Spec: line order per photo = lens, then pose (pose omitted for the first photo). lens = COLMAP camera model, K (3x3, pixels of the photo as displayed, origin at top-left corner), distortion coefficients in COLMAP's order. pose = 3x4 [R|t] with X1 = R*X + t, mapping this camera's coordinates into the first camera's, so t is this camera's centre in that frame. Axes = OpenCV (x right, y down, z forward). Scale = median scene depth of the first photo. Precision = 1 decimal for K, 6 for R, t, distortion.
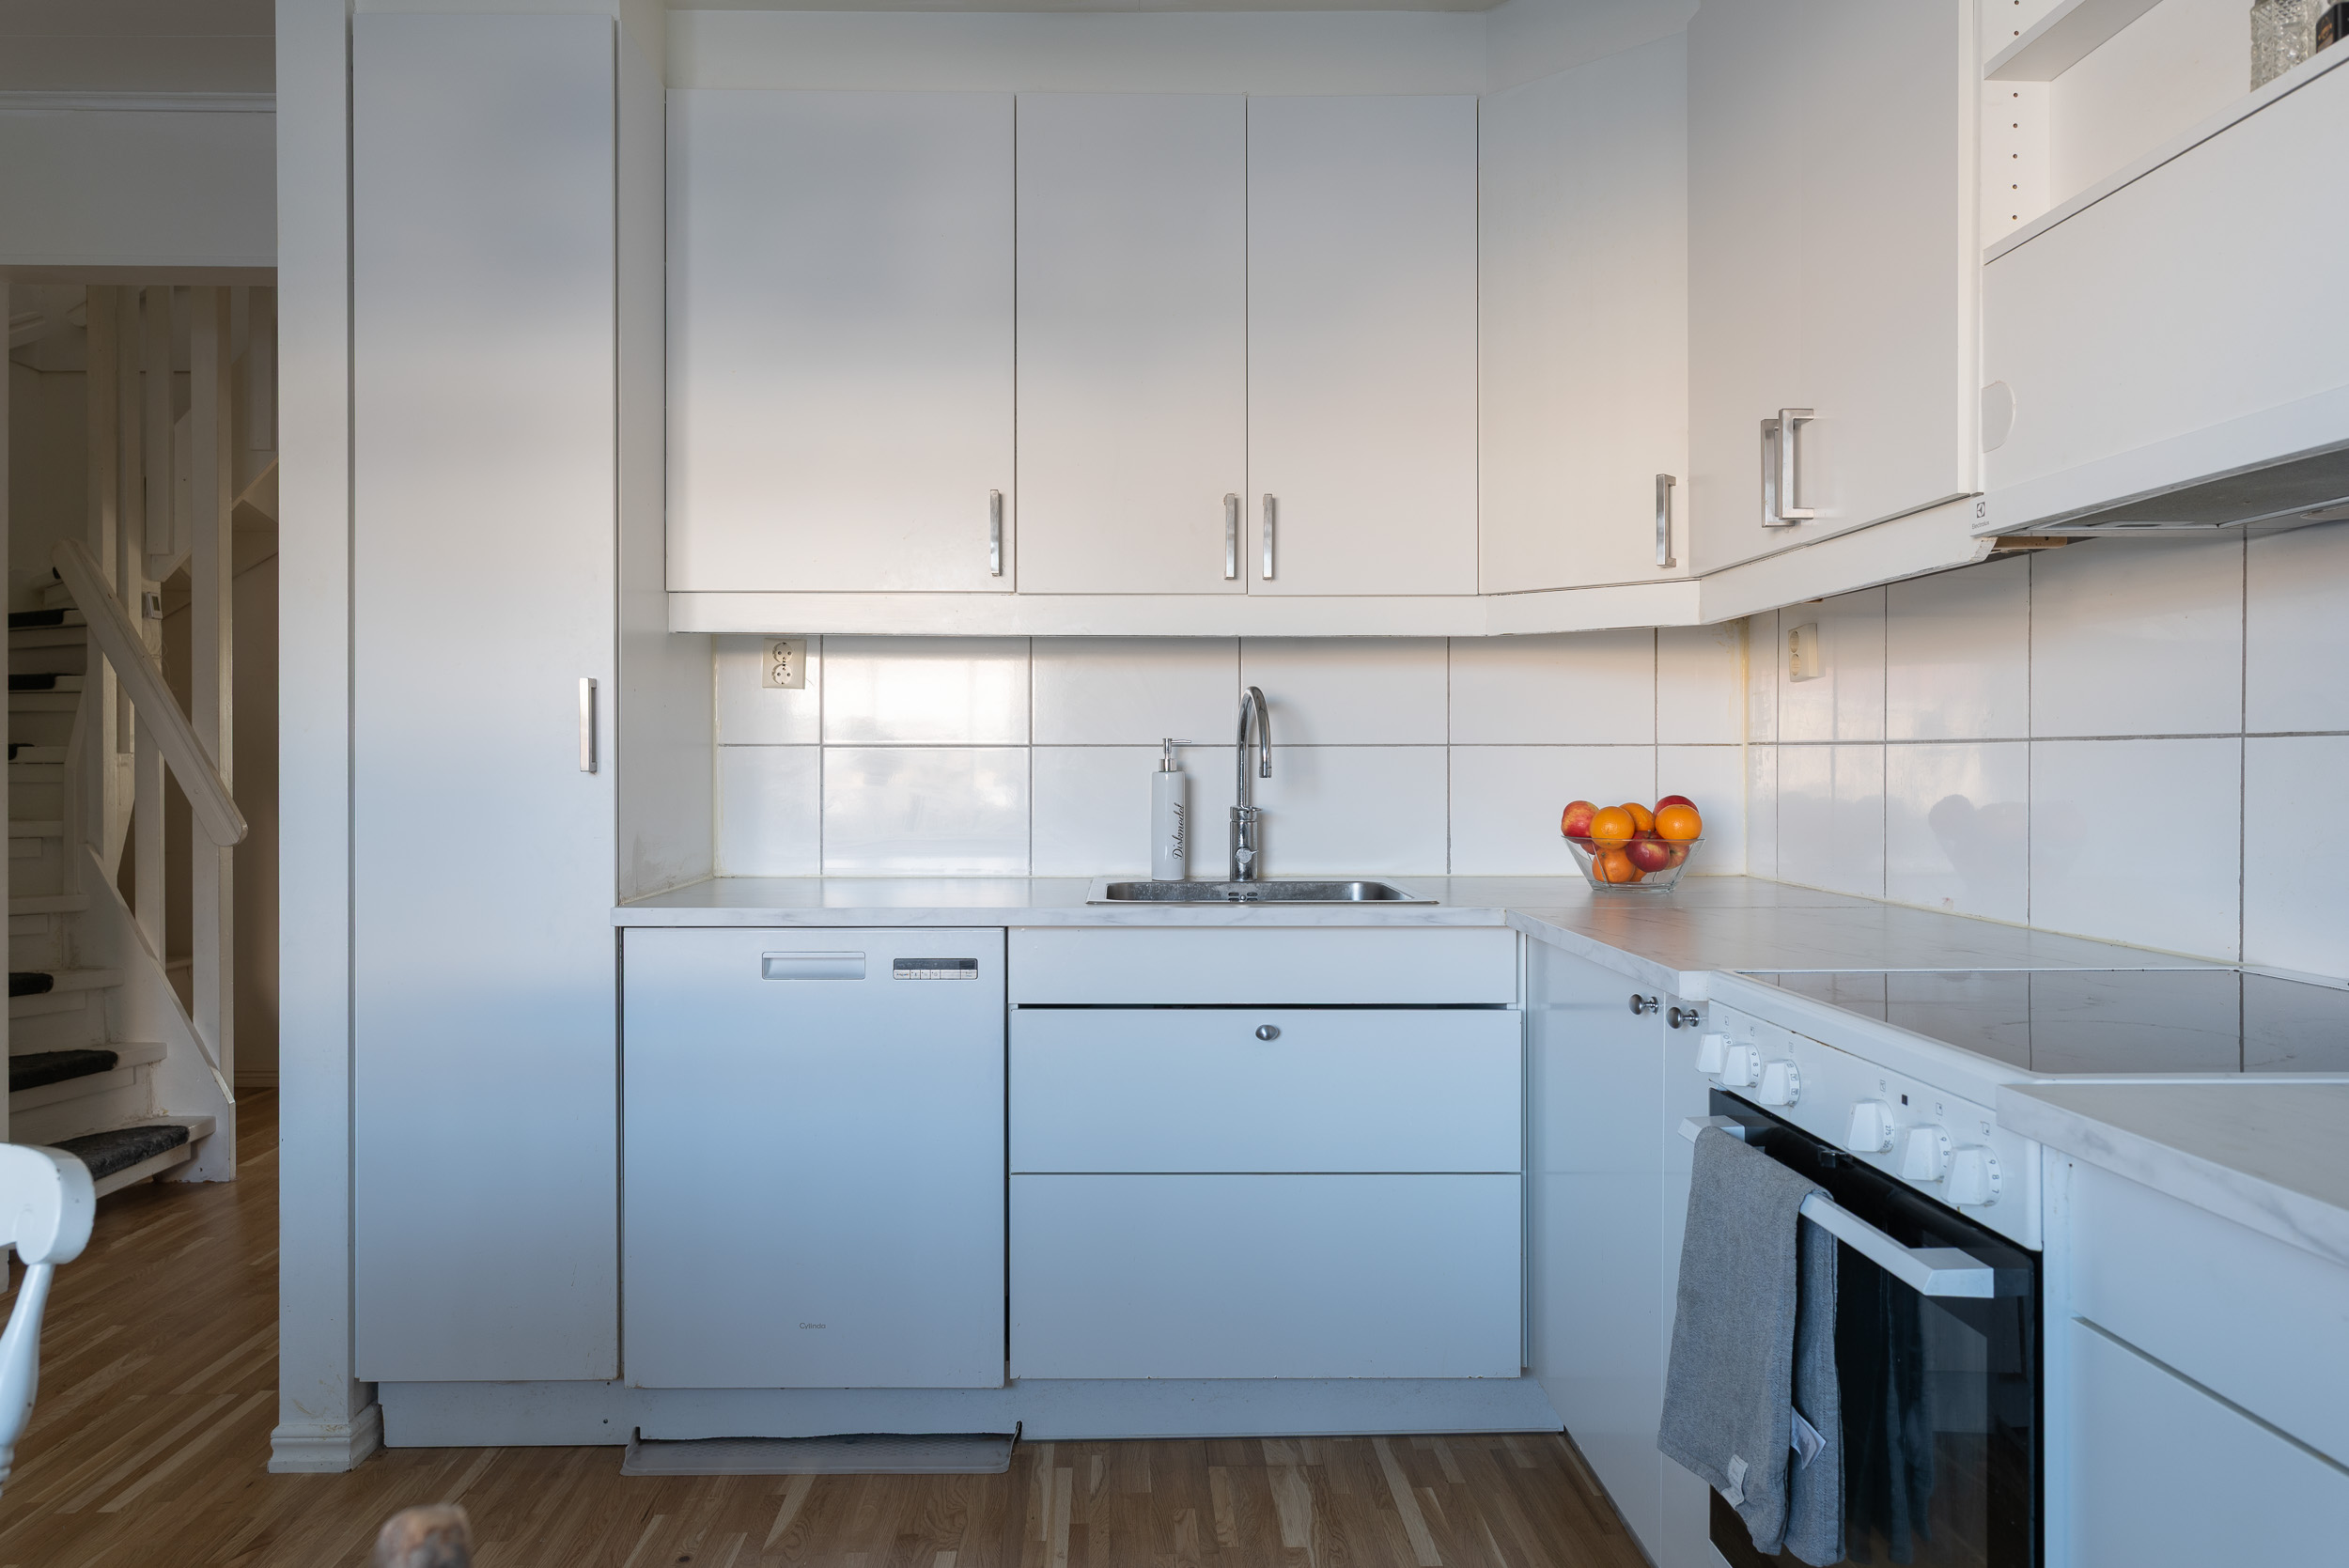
lens RADIAL K [[1593.0, 0, 1178.0], [0, 1593.0, 755.3], [0, 0, 1]] dist [-0.006677, -0.004683]
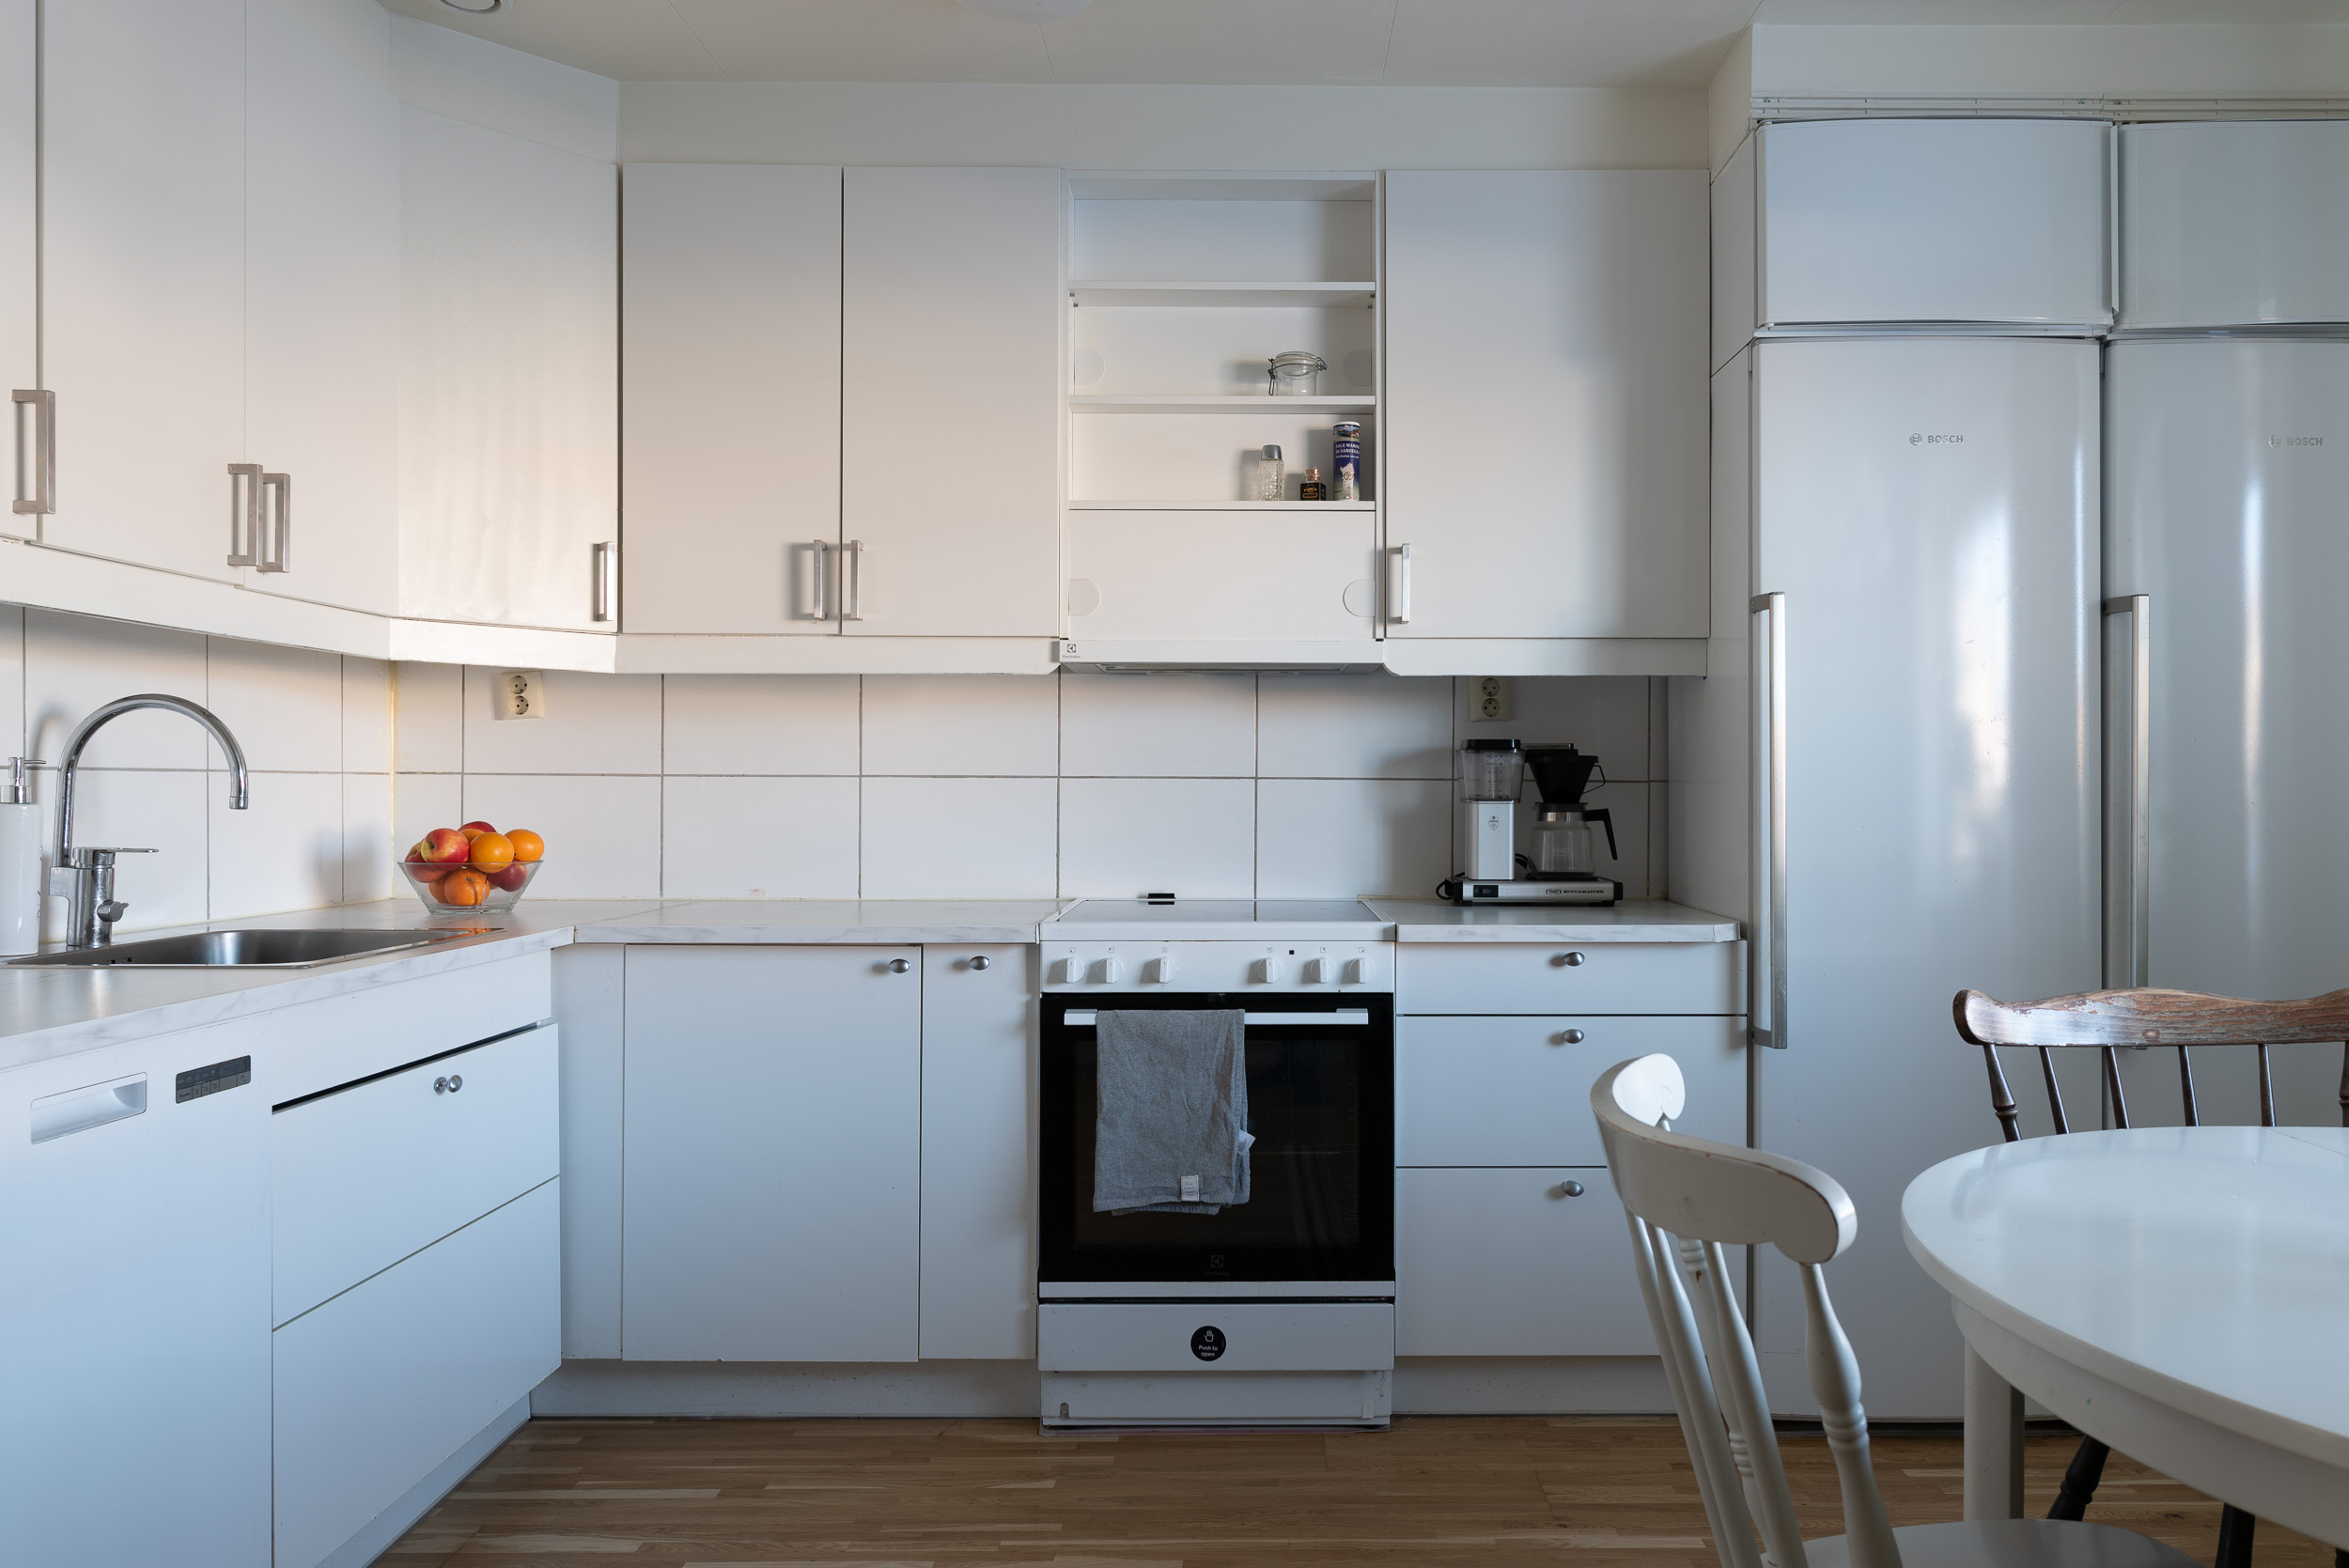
lens RADIAL K [[1628.3, 0, 1174.5], [0, 1628.3, 784.0], [0, 0, 1]] dist [0.002040, 0.005066]
pose [[0.060304, 0.002939, 0.998176, -0.865180], [-0.001204, 0.999995, -0.002872, 0.002757], [-0.998179, -0.001029, 0.060307, 0.526847]]
